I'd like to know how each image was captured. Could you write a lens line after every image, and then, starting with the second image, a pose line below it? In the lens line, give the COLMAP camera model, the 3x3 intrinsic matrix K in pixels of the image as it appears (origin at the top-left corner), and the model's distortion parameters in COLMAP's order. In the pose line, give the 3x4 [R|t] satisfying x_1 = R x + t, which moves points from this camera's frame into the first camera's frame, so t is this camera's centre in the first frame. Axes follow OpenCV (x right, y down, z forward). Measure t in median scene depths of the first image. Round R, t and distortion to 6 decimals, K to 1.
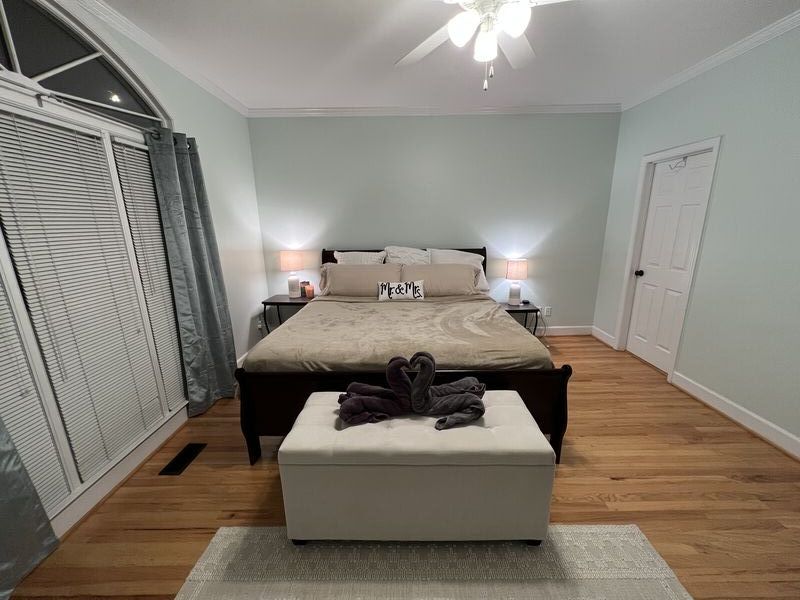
lens RADIAL K [[319.6, 0, 402.7], [0, 319.6, 300.1], [0, 0, 1]] dist [0.001334, -0.000421]
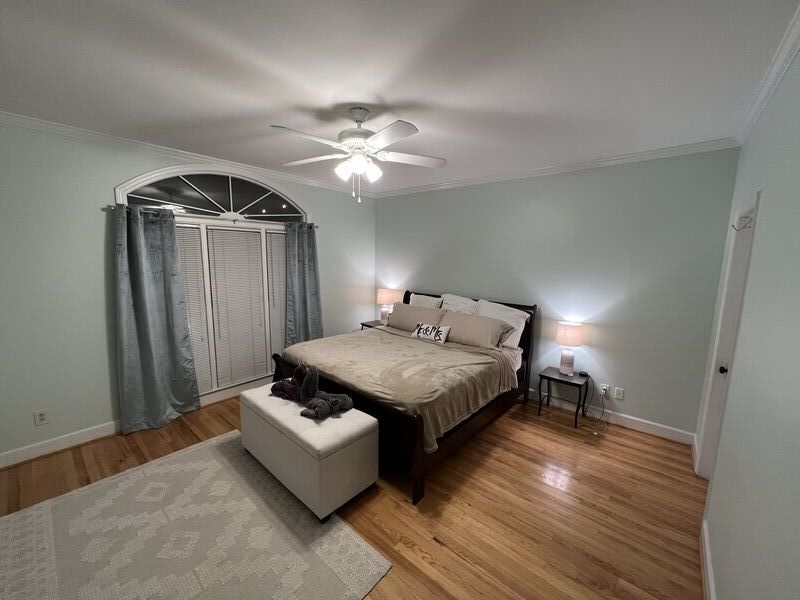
lens RADIAL K [[319.6, 0, 401.8], [0, 319.6, 300.2], [0, 0, 1]] dist [0.001334, -0.000421]
pose [[0.757543, 0.117157, -0.642186, 0.808519], [-0.181415, 0.982794, -0.034707, -0.105079], [0.627070, 0.142794, 0.765763, 0.016399]]
